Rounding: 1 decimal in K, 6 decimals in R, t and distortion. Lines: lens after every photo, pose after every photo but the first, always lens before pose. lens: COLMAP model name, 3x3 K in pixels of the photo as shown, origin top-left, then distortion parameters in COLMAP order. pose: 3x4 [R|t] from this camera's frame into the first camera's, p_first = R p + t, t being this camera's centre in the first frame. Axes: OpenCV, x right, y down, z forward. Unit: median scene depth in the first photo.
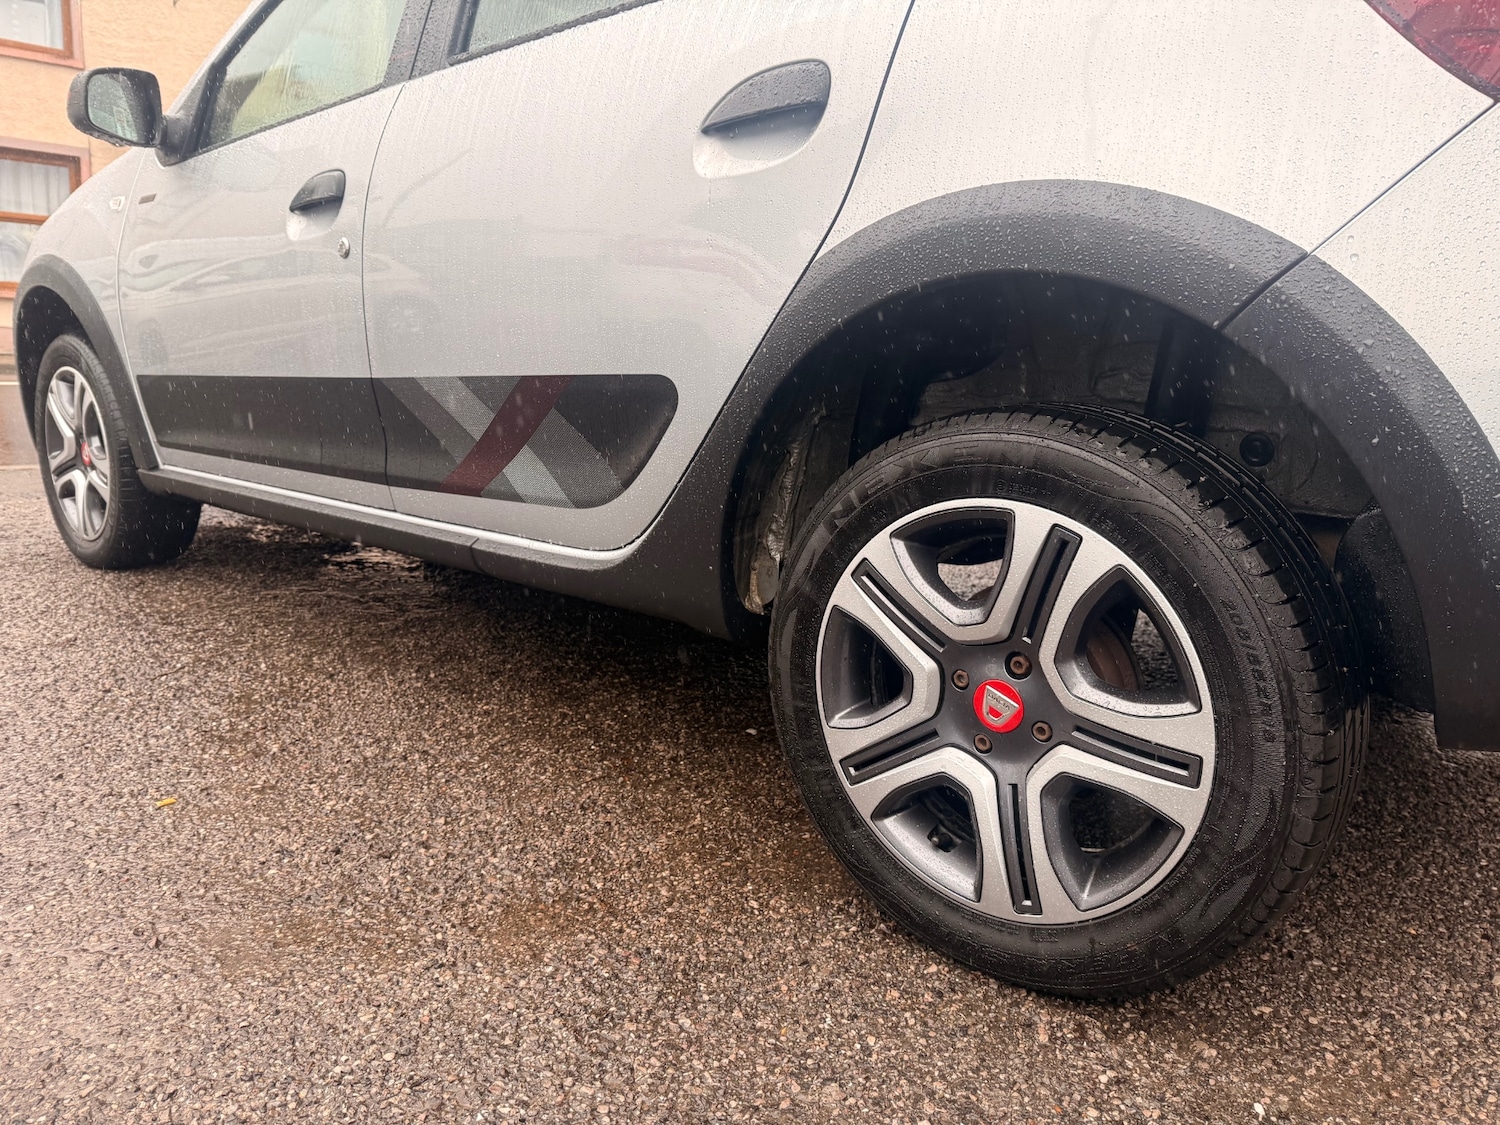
lens RADIAL K [[1059.1, 0, 746.3], [0, 1059.1, 591.0], [0, 0, 1]] dist [0.007320, -0.008854]
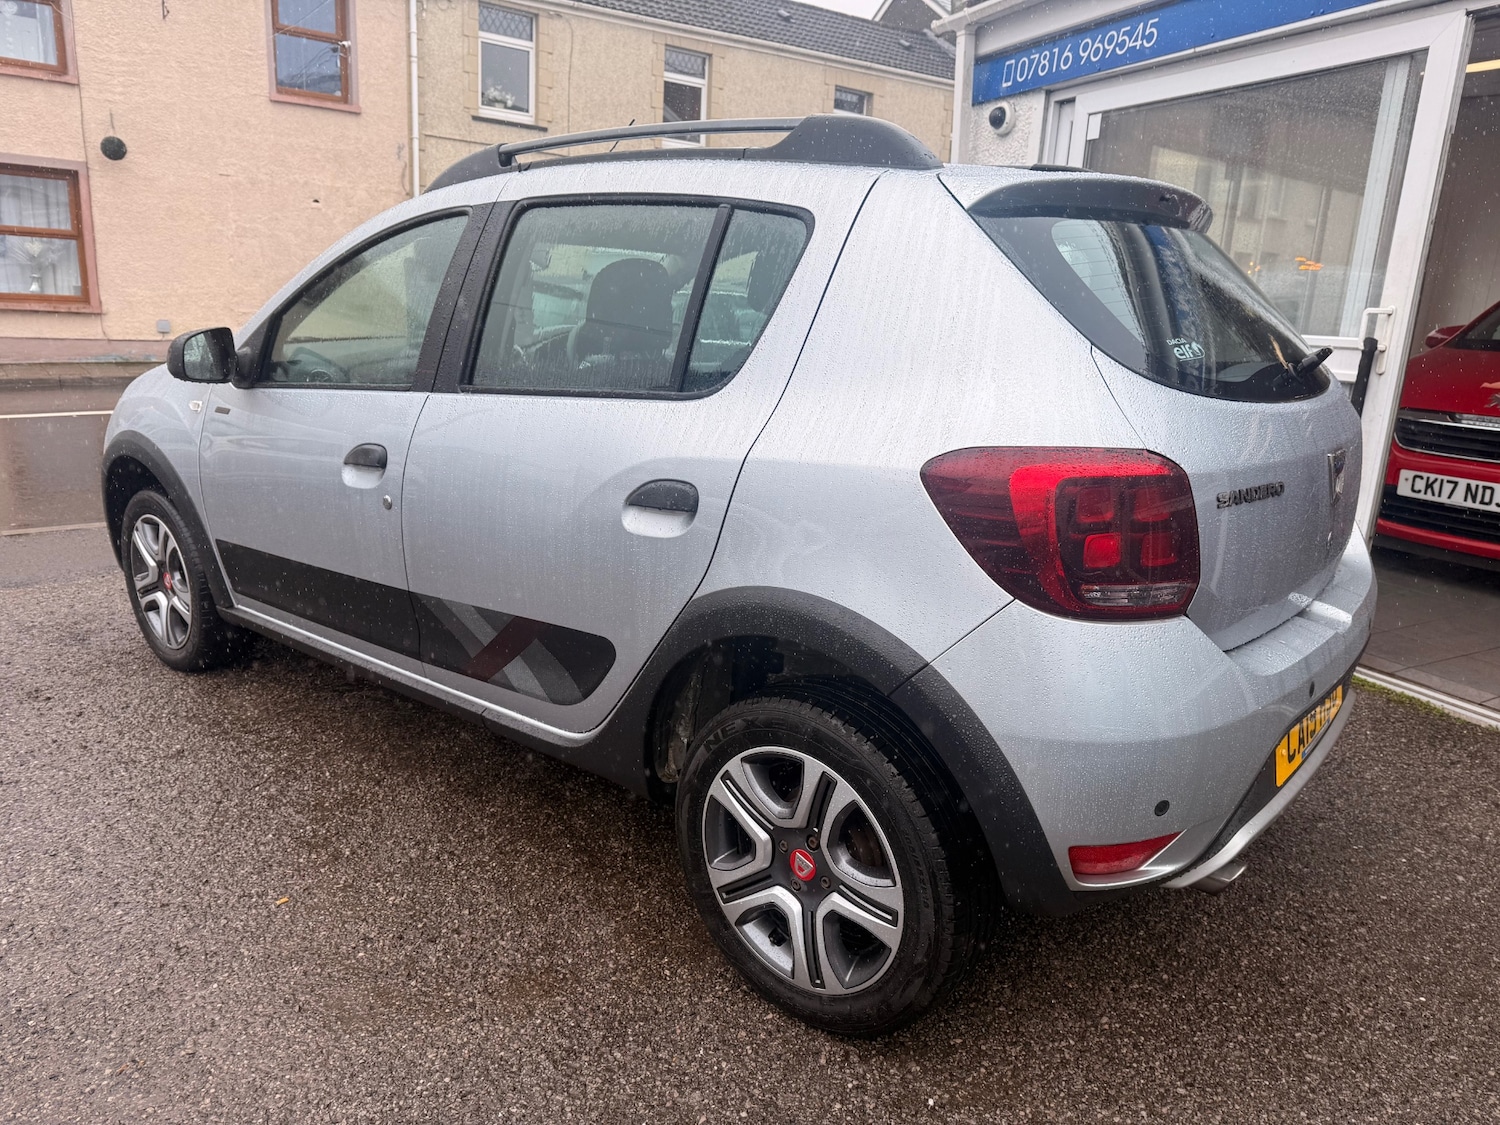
lens RADIAL K [[1055.2, 0, 754.4], [0, 1055.2, 592.0], [0, 0, 1]] dist [0.008994, -0.002952]
pose [[0.999850, -0.009496, 0.014455, 0.121533], [0.008912, 0.999162, 0.039956, -0.340465], [-0.014822, -0.039821, 0.999097, -0.570575]]
